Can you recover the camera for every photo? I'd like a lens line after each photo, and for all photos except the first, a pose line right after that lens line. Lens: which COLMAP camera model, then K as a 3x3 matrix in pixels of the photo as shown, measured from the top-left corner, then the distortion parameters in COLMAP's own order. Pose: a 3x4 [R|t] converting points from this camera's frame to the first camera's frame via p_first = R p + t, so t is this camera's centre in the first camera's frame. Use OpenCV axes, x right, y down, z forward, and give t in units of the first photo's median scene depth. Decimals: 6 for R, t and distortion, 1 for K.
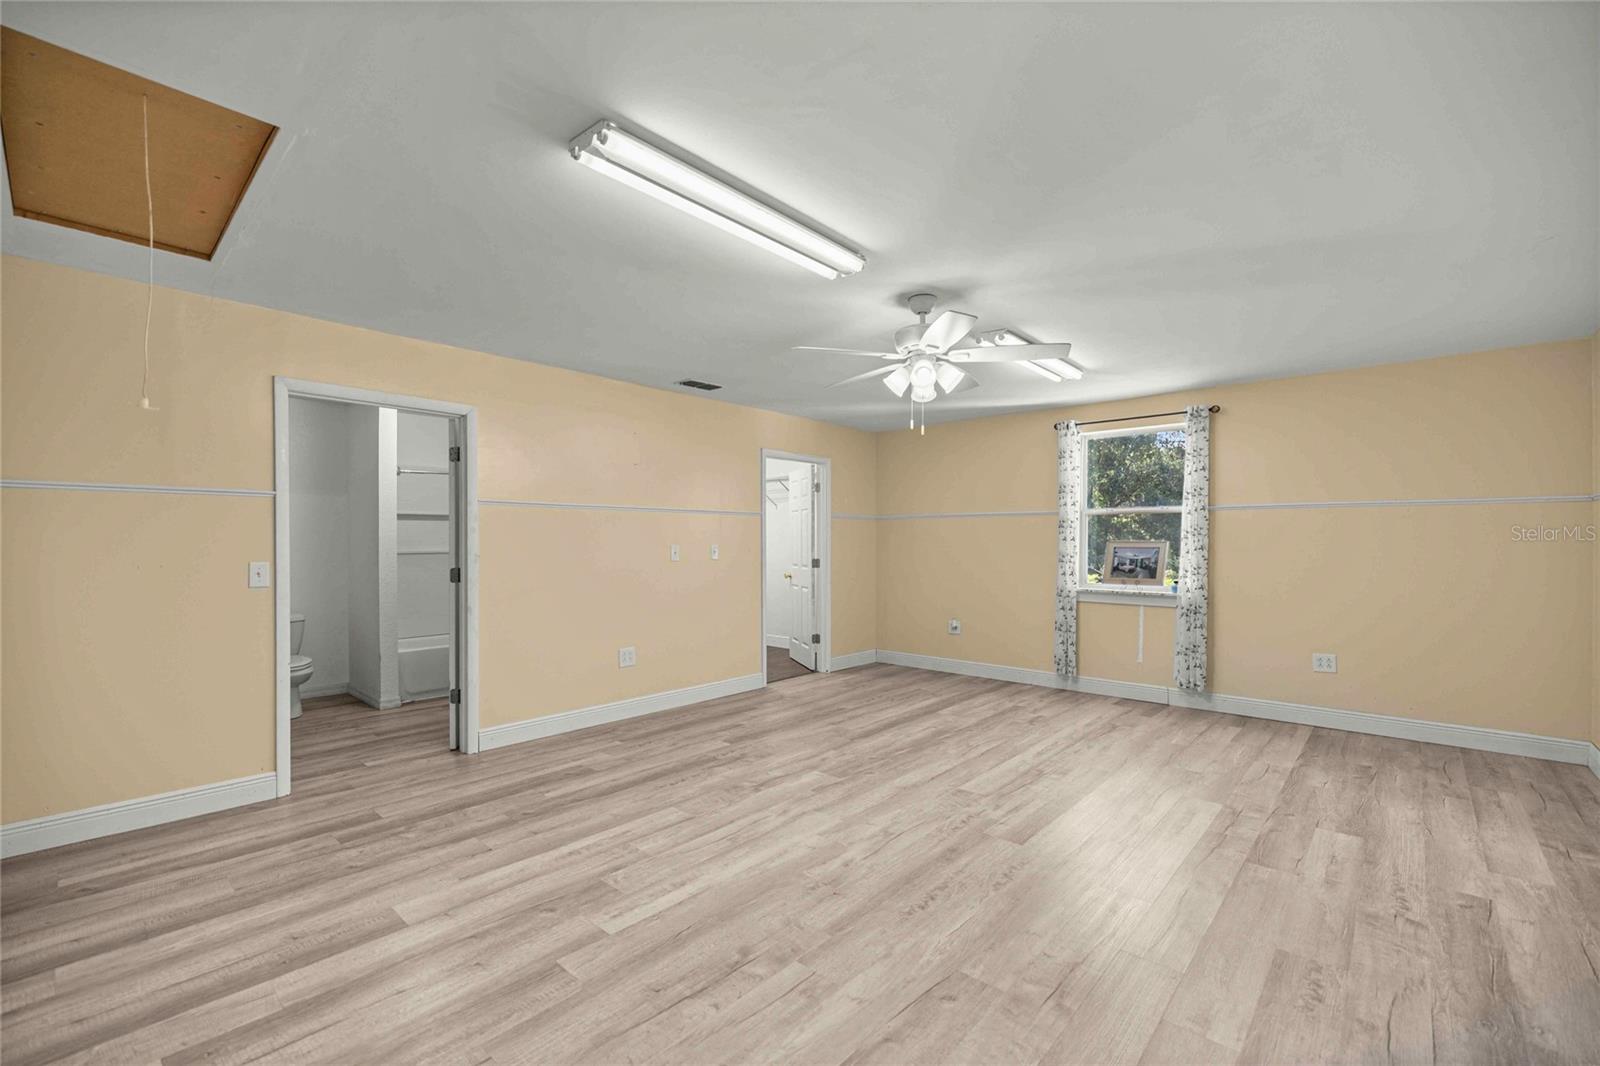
lens RADIAL K [[678.7, 0, 800.5], [0, 678.7, 541.4], [0, 0, 1]] dist [0.000494, -0.000021]
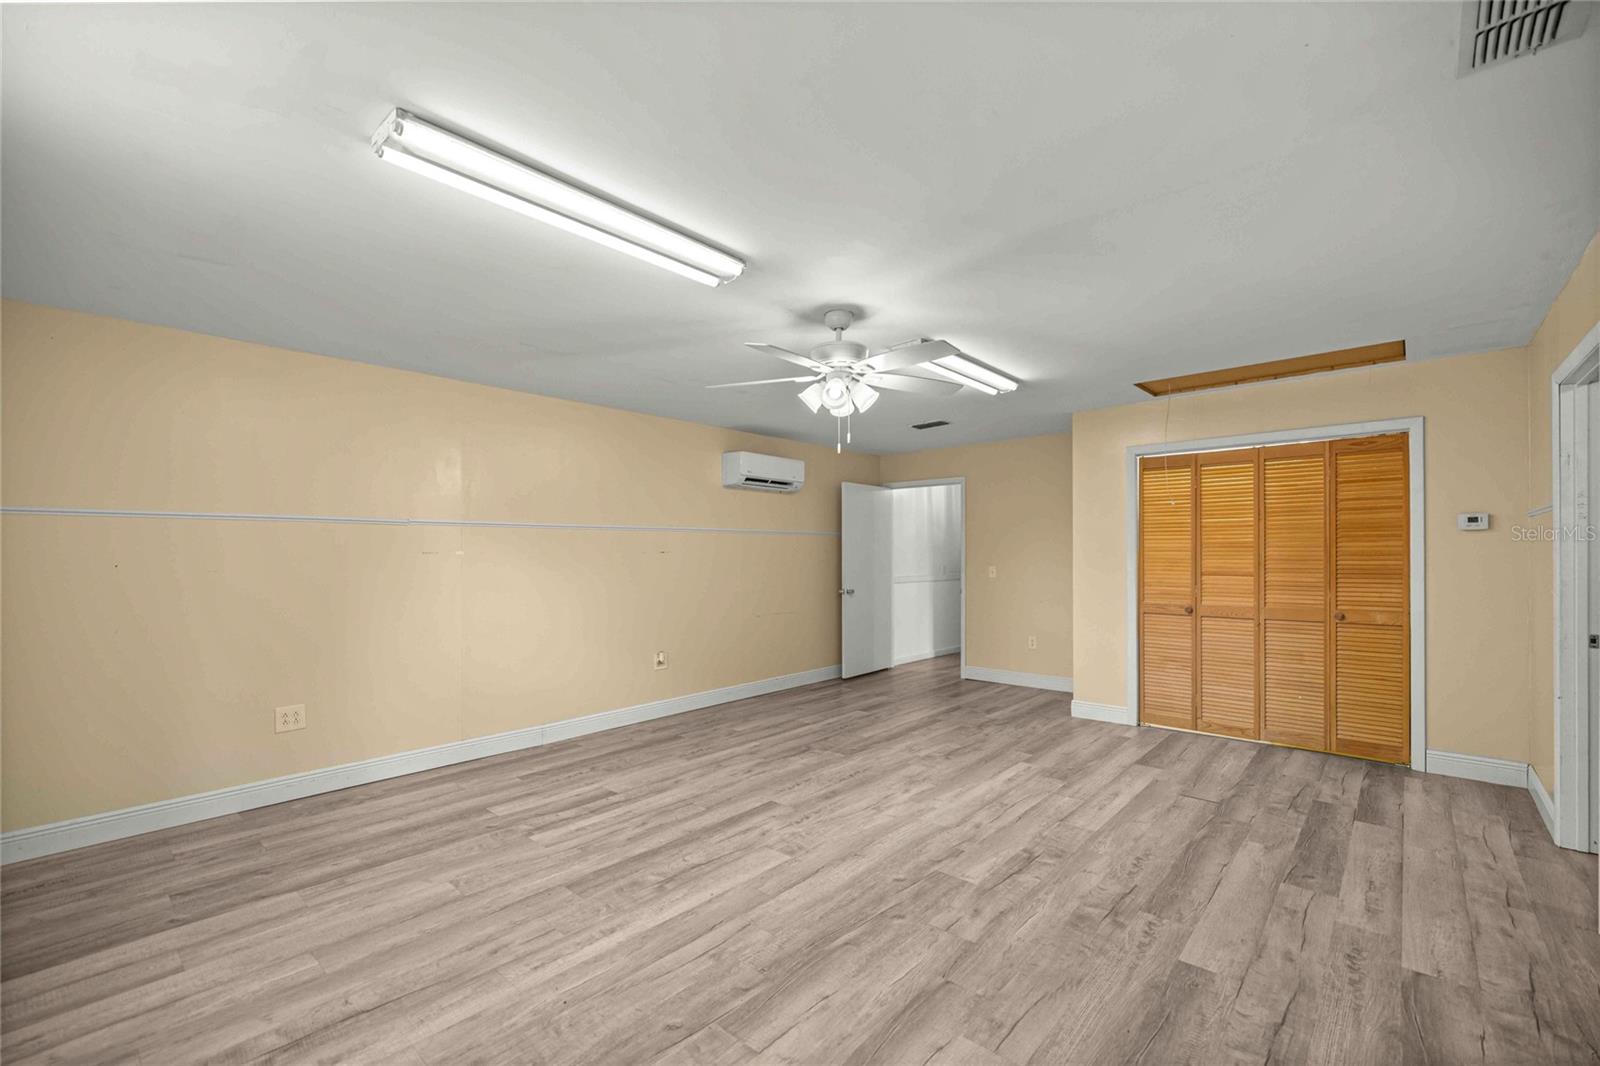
lens RADIAL K [[678.7, 0, 799.6], [0, 678.7, 544.9], [0, 0, 1]] dist [0.000494, -0.000021]
pose [[-0.999974, 0.006124, -0.003784, 0.253553], [0.006185, 0.999848, -0.016327, -0.009168], [0.003683, -0.016350, -0.999860, 2.096466]]
